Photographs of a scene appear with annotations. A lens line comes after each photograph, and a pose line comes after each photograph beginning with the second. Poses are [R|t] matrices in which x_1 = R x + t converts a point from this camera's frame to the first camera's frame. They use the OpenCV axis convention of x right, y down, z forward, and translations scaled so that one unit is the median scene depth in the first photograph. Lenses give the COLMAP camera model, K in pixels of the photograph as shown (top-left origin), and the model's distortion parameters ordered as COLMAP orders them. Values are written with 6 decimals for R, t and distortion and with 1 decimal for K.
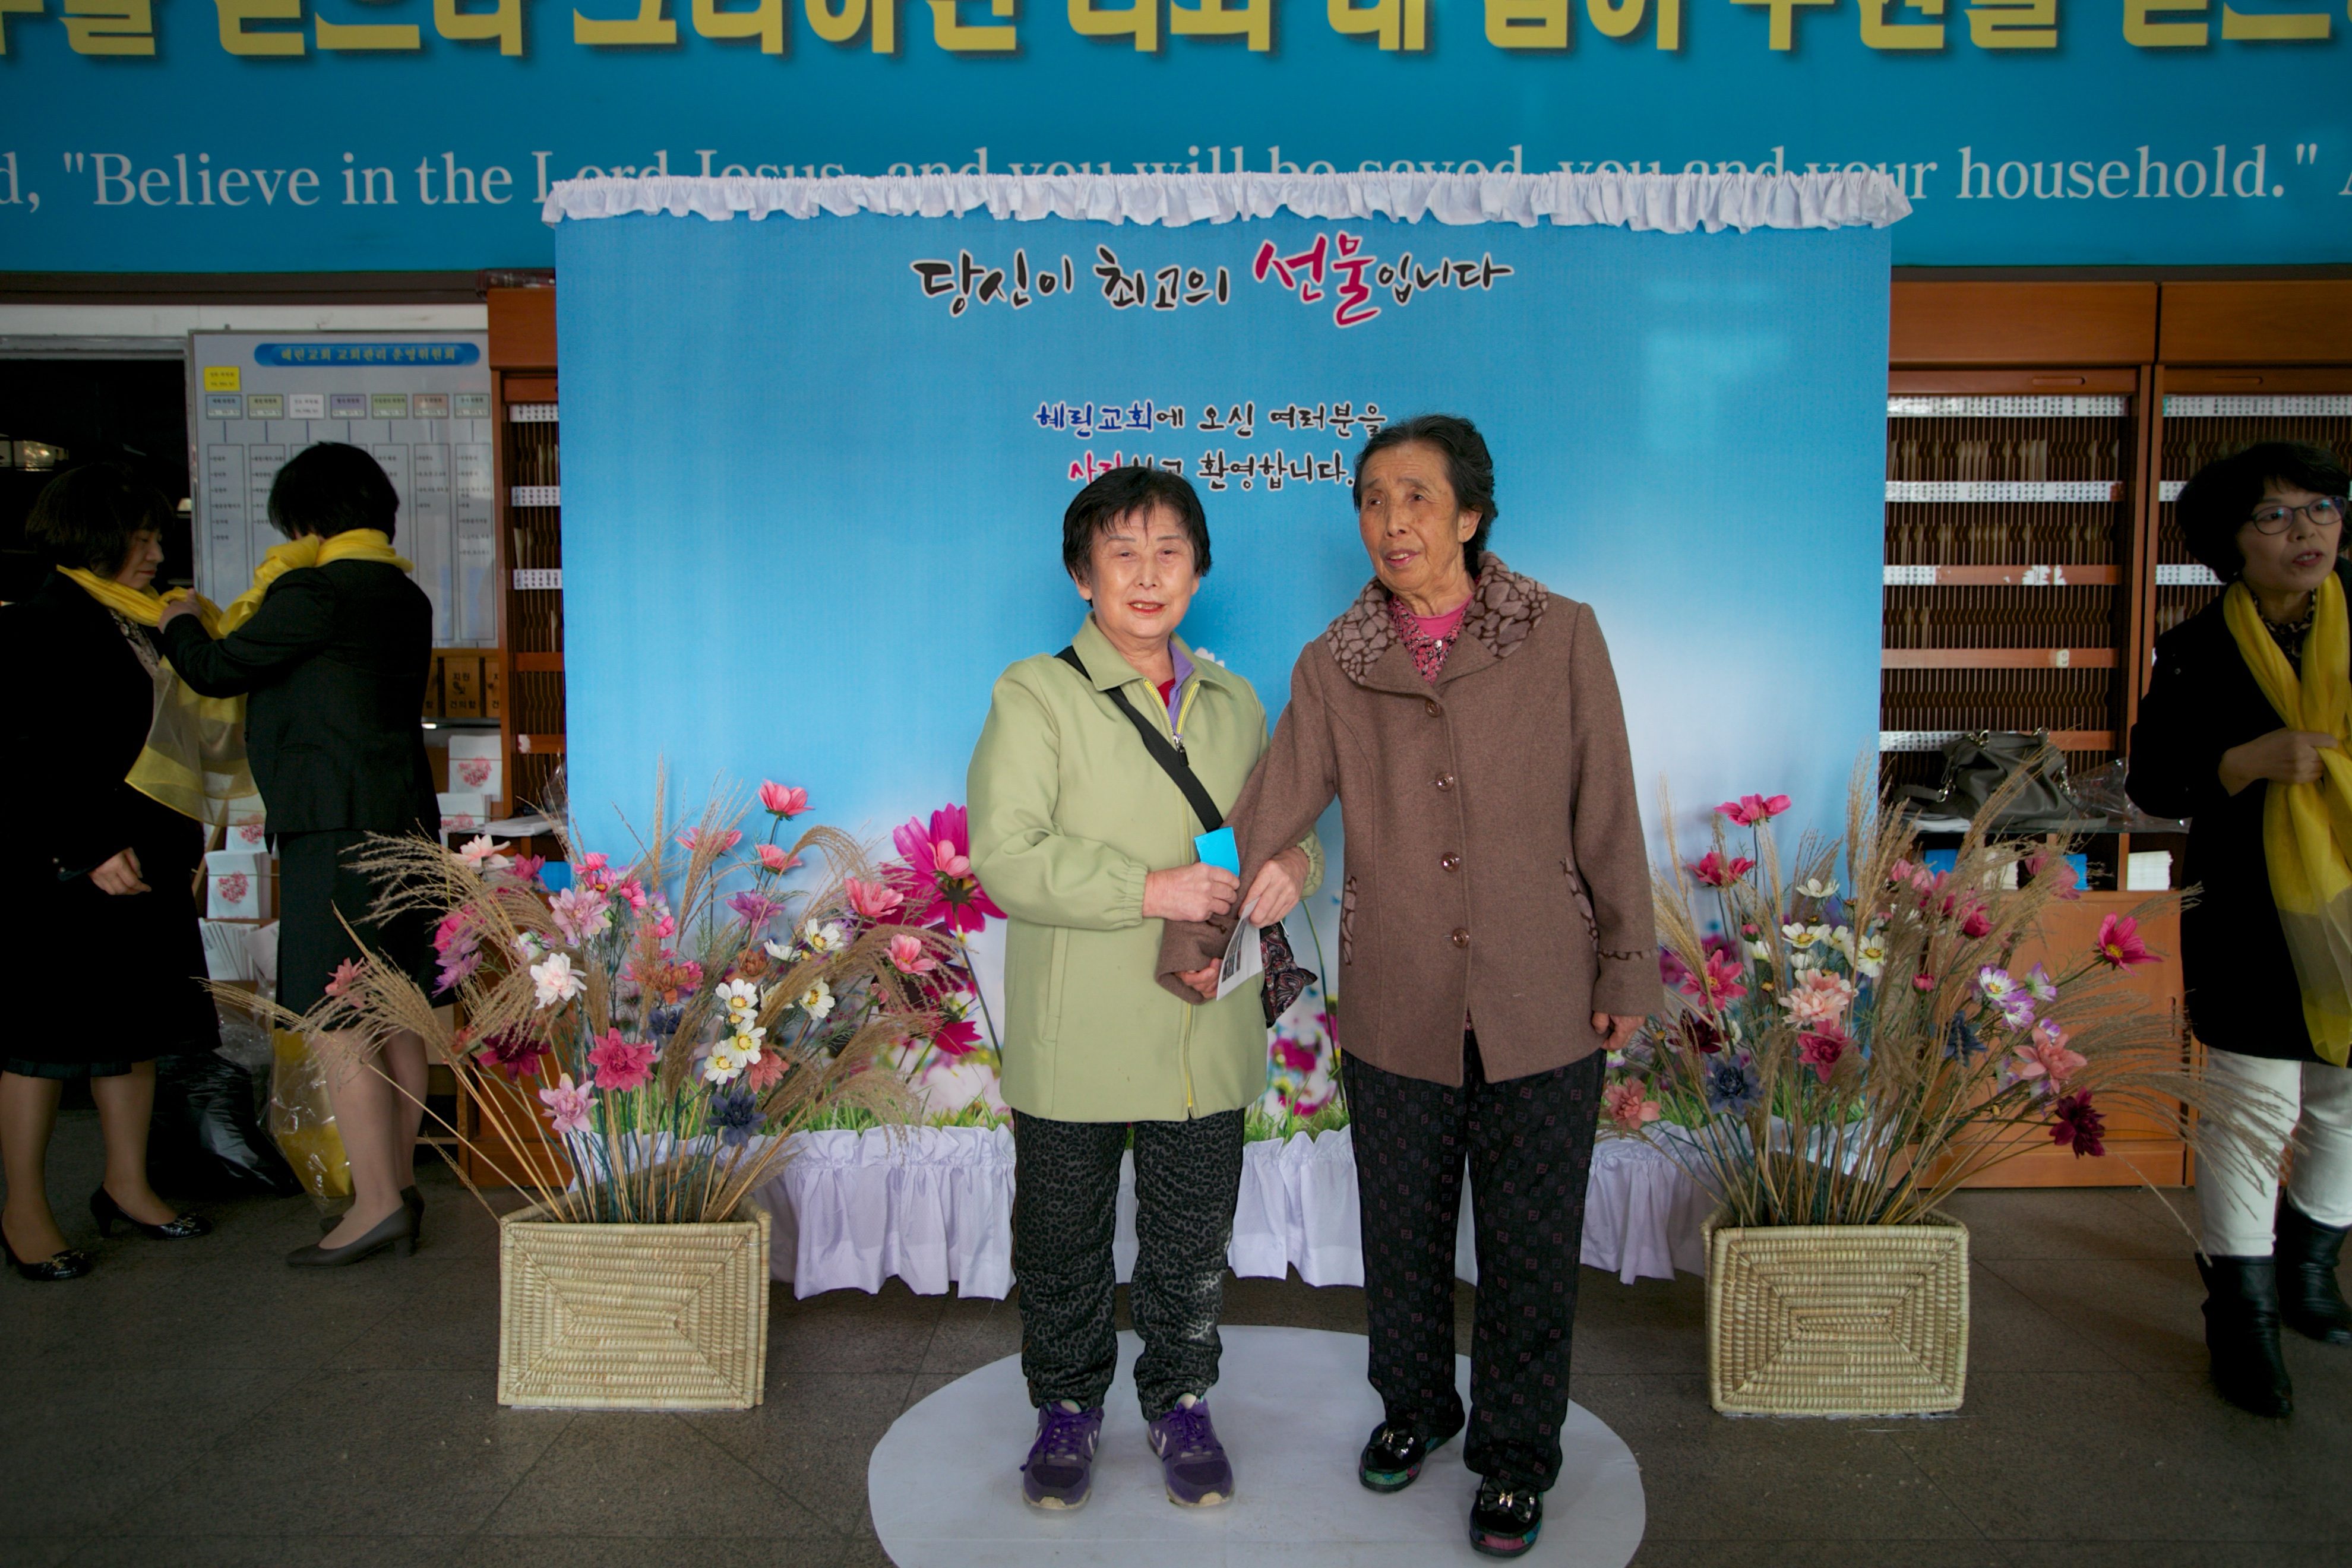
lens RADIAL K [[1566.7, 0, 1168.0], [0, 1566.7, 784.8], [0, 0, 1]] dist [-0.040707, 0.046098]
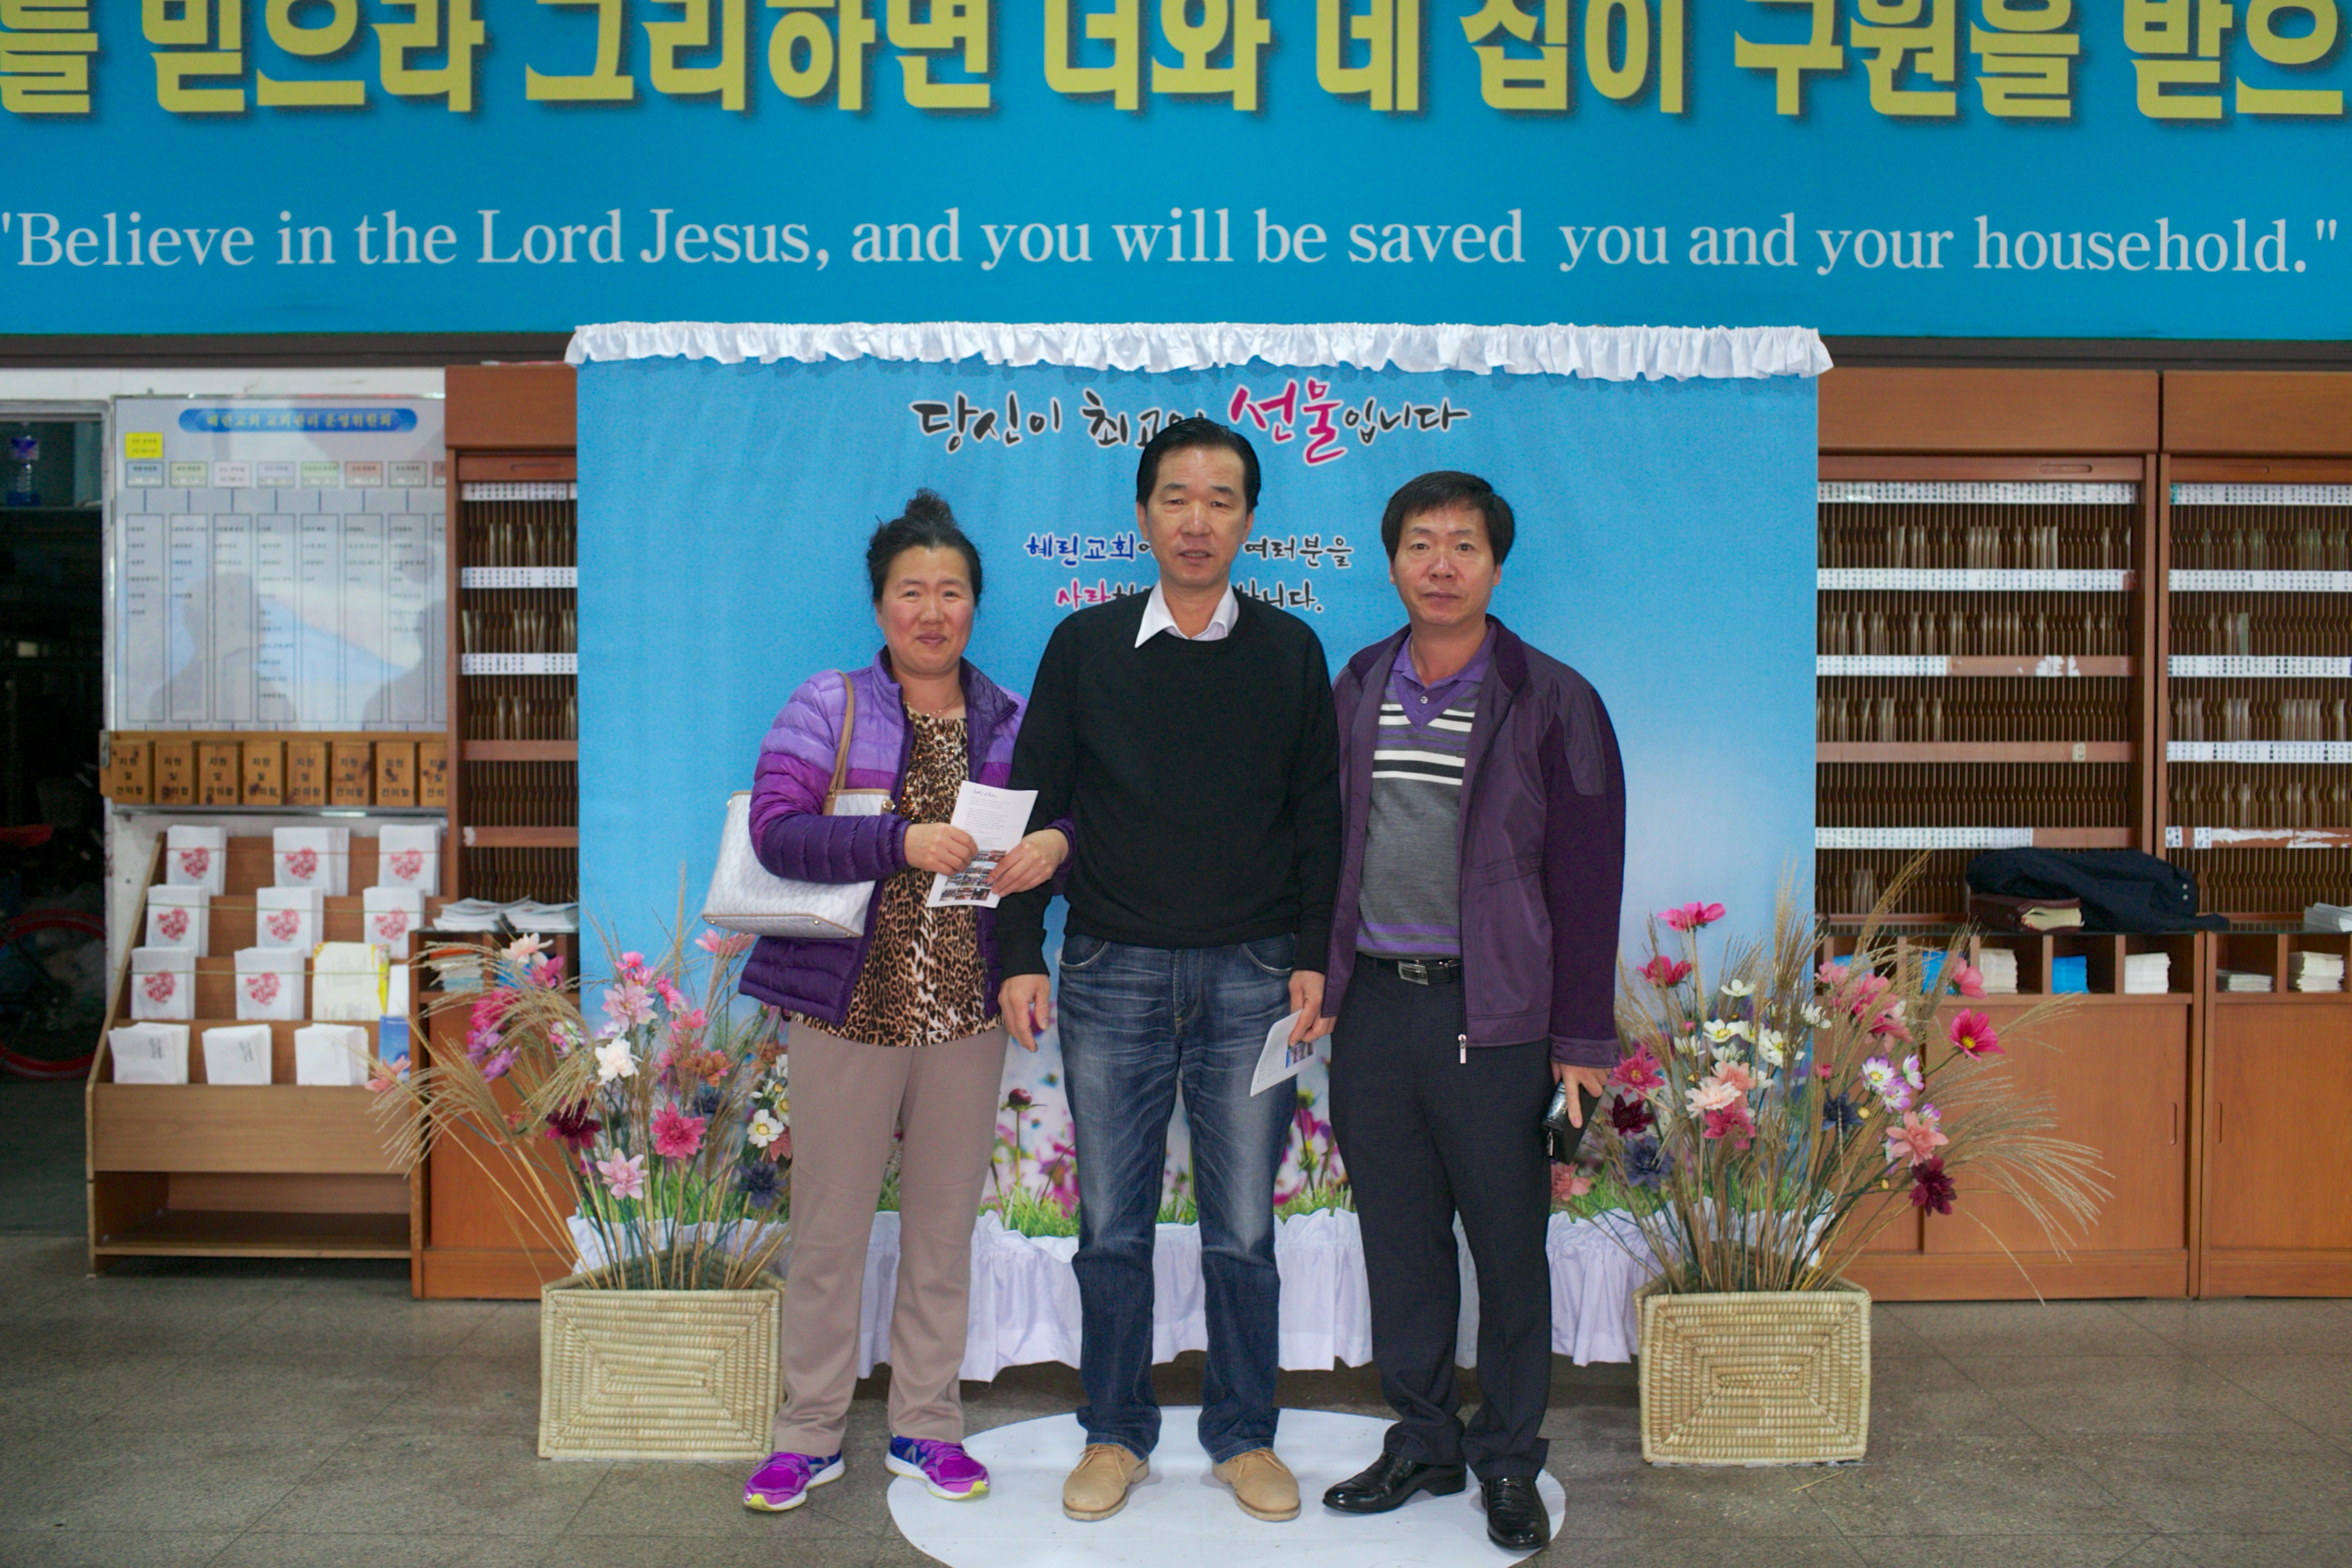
lens RADIAL K [[2306.8, 0, 1154.7], [0, 2306.8, 753.4], [0, 0, 1]] dist [-0.075465, 0.082234]
pose [[0.999960, 0.003080, 0.008438, -0.011063], [-0.002718, 0.999088, -0.042606, -0.026844], [-0.008562, 0.042582, 0.999056, -0.574147]]
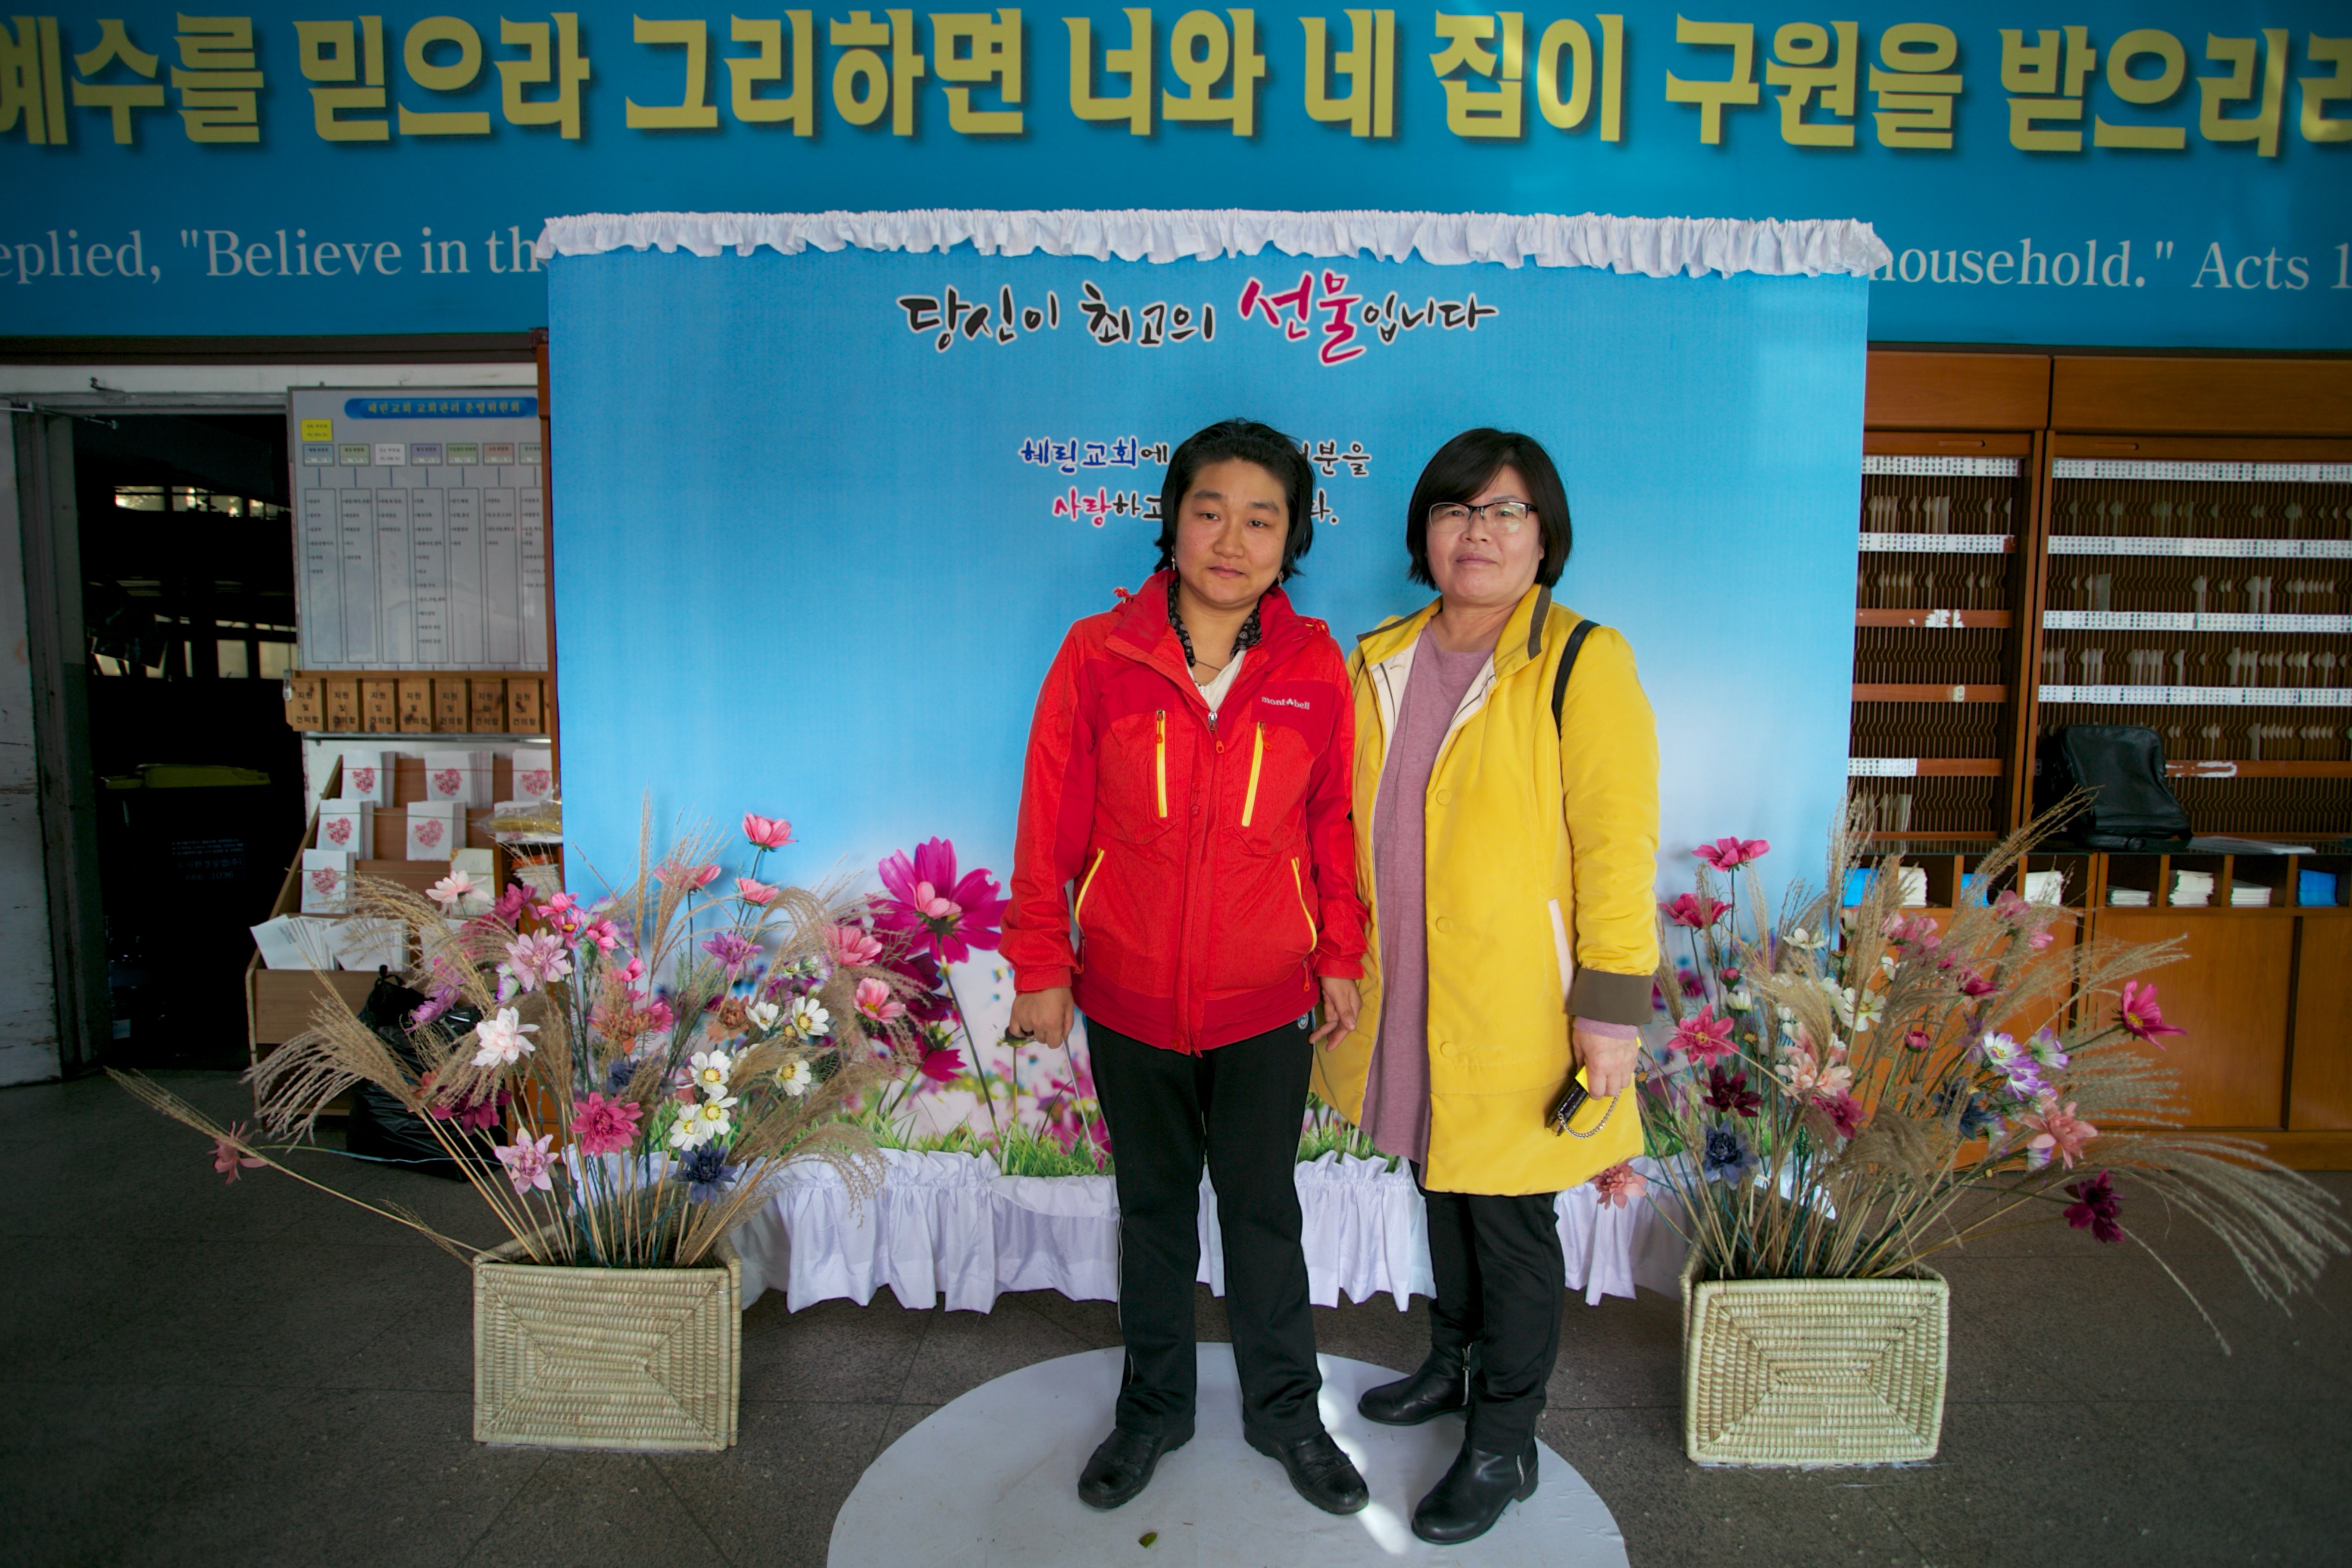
lens RADIAL K [[1187.3, 0, 1169.2], [0, 1187.3, 790.1], [0, 0, 1]] dist [-0.062794, 0.026455]
pose [[0.999959, 0.007776, 0.004541, 0.008961], [-0.007874, 0.999728, 0.021934, -0.036708], [-0.004370, -0.021969, 0.999749, 0.239856]]
